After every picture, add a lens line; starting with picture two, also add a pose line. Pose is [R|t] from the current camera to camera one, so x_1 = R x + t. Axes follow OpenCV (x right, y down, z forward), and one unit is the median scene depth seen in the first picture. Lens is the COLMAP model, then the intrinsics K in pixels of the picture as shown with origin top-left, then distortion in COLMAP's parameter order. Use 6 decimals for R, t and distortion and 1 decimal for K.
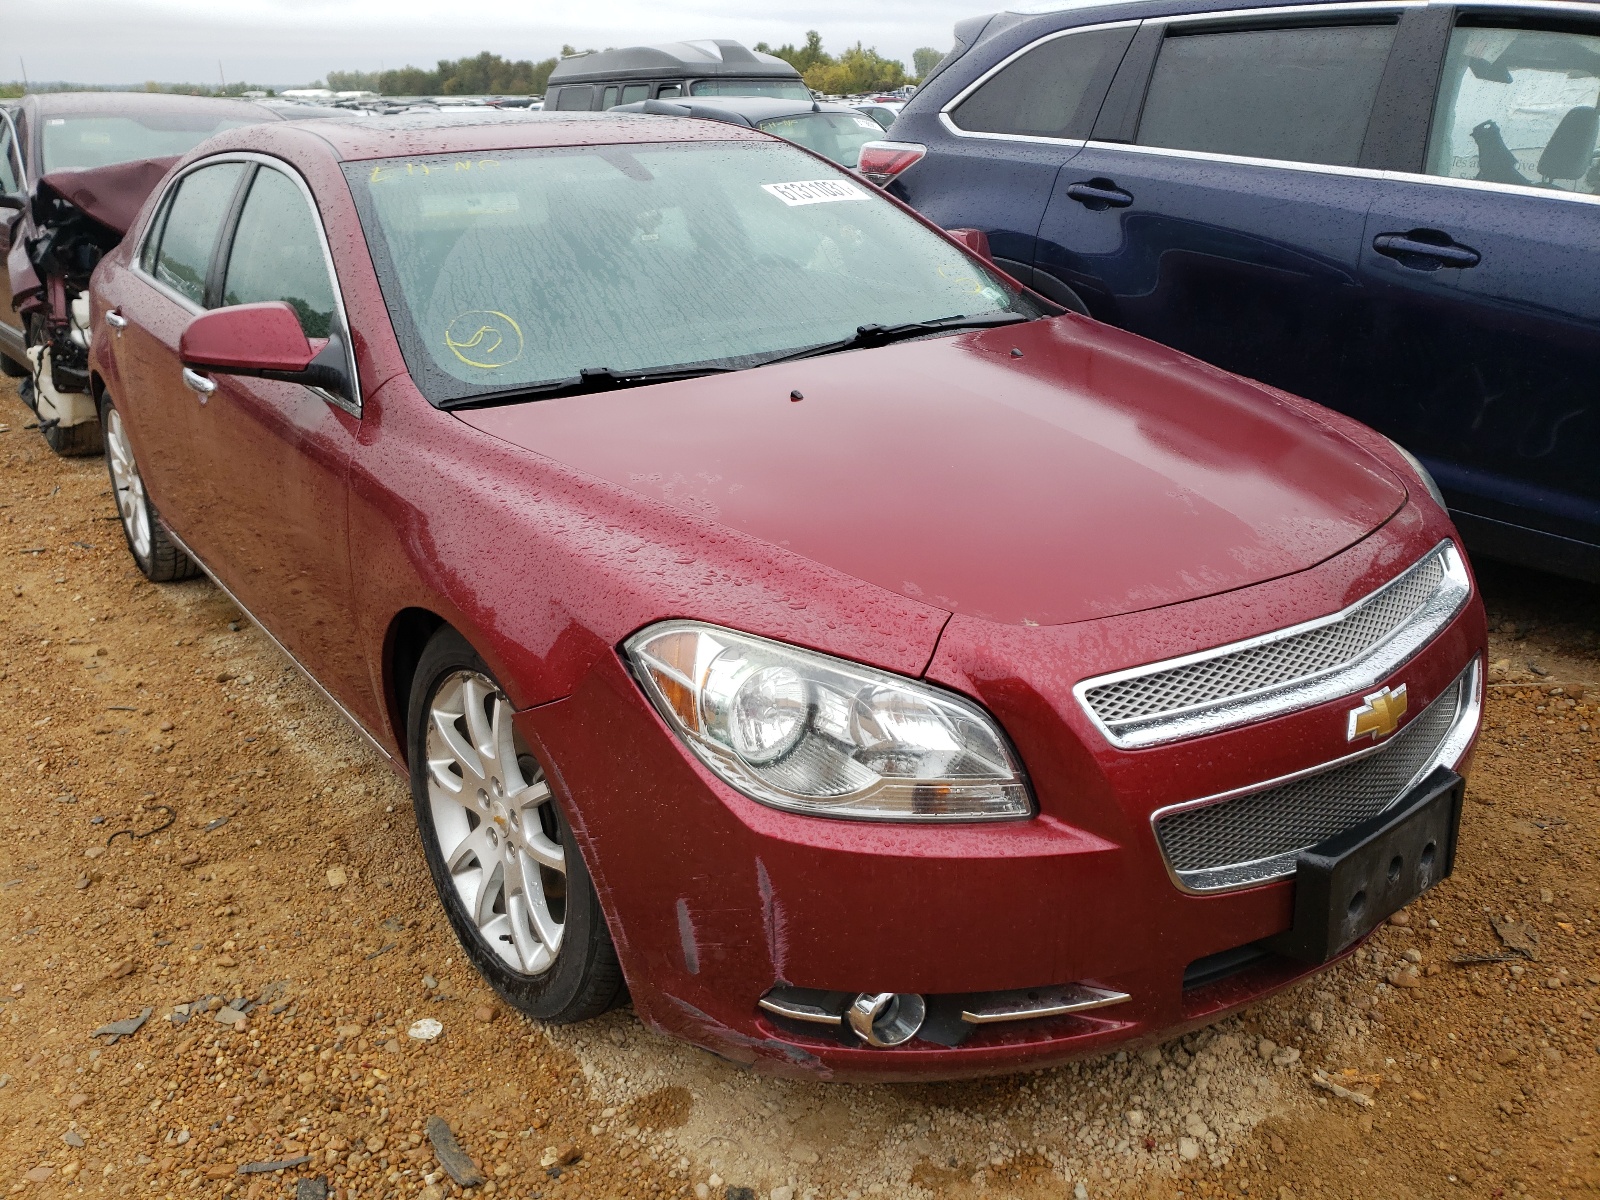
lens RADIAL K [[1288.0, 0, 800.7], [0, 1288.0, 537.3], [0, 0, 1]] dist [-0.004195, 0.038144]
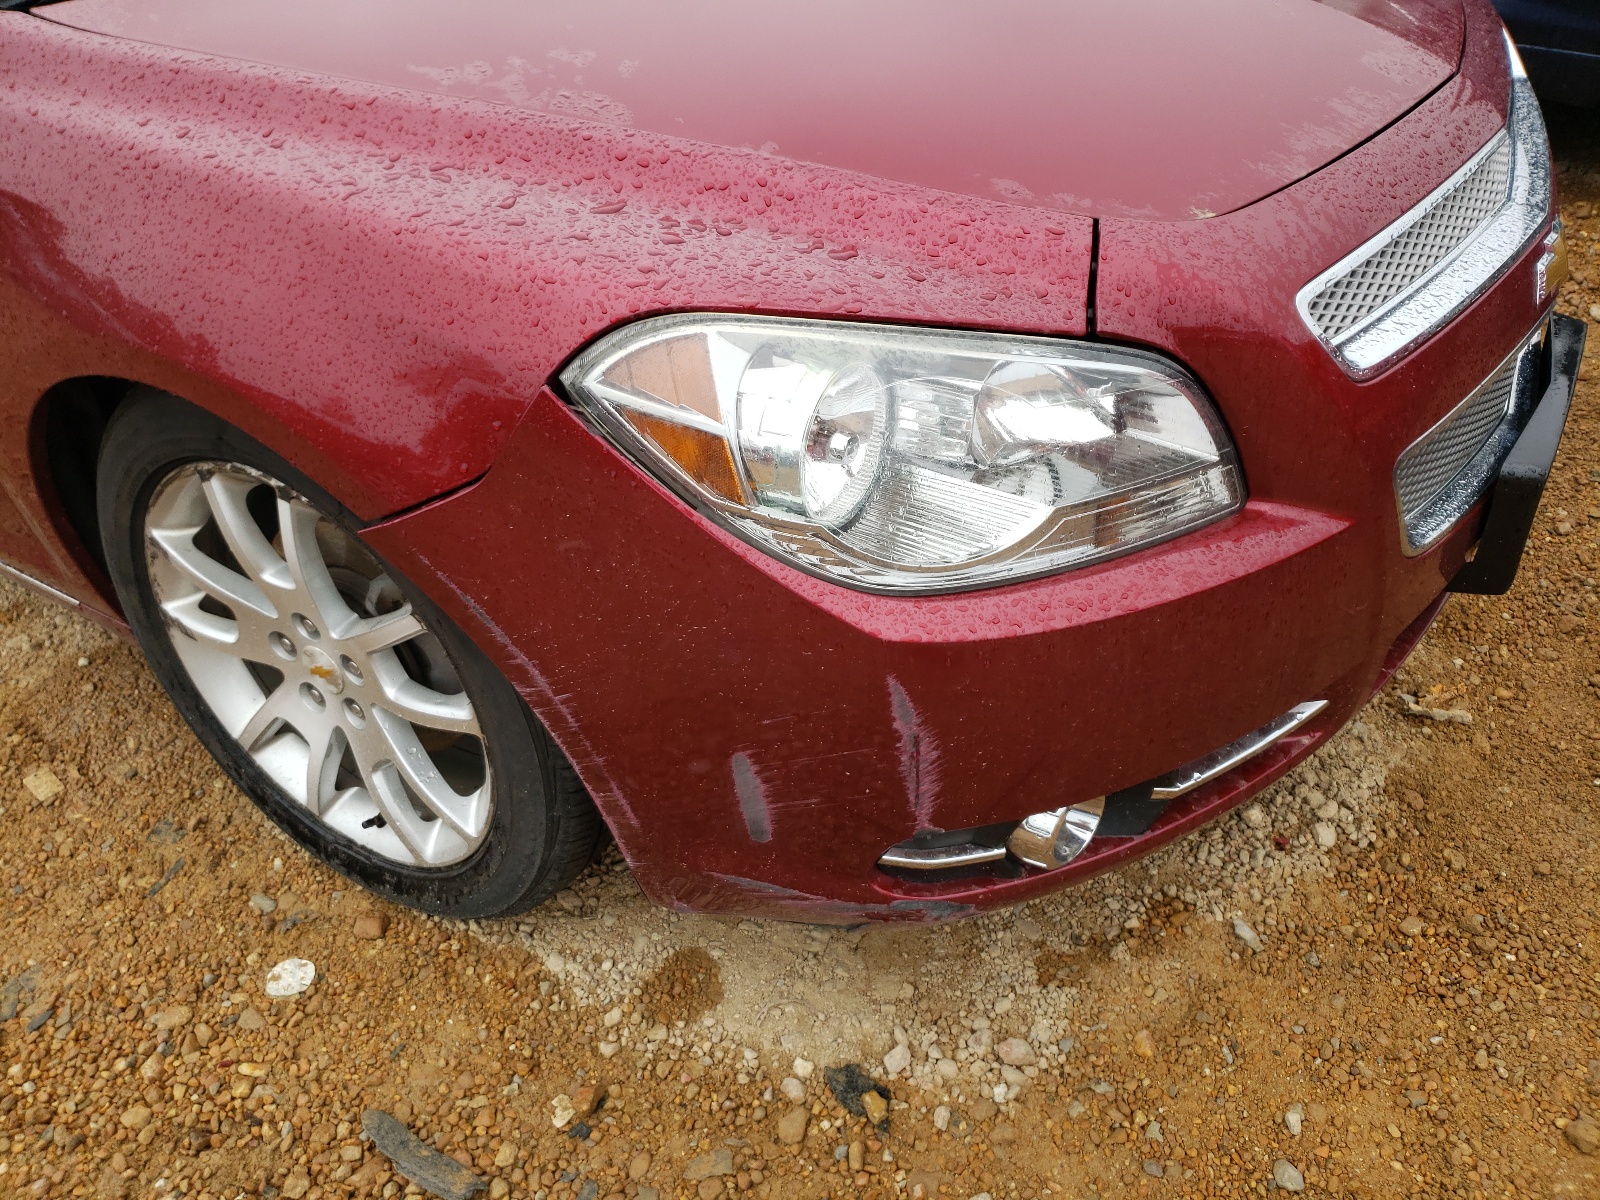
lens RADIAL K [[1288.0, 0, 800.7], [0, 1288.0, 537.3], [0, 0, 1]] dist [-0.004195, 0.038144]
pose [[0.938598, -0.232063, 0.255304, -0.168801], [0.150497, 0.941261, 0.302290, -0.003942], [-0.310458, -0.245306, 0.918390, 0.370874]]
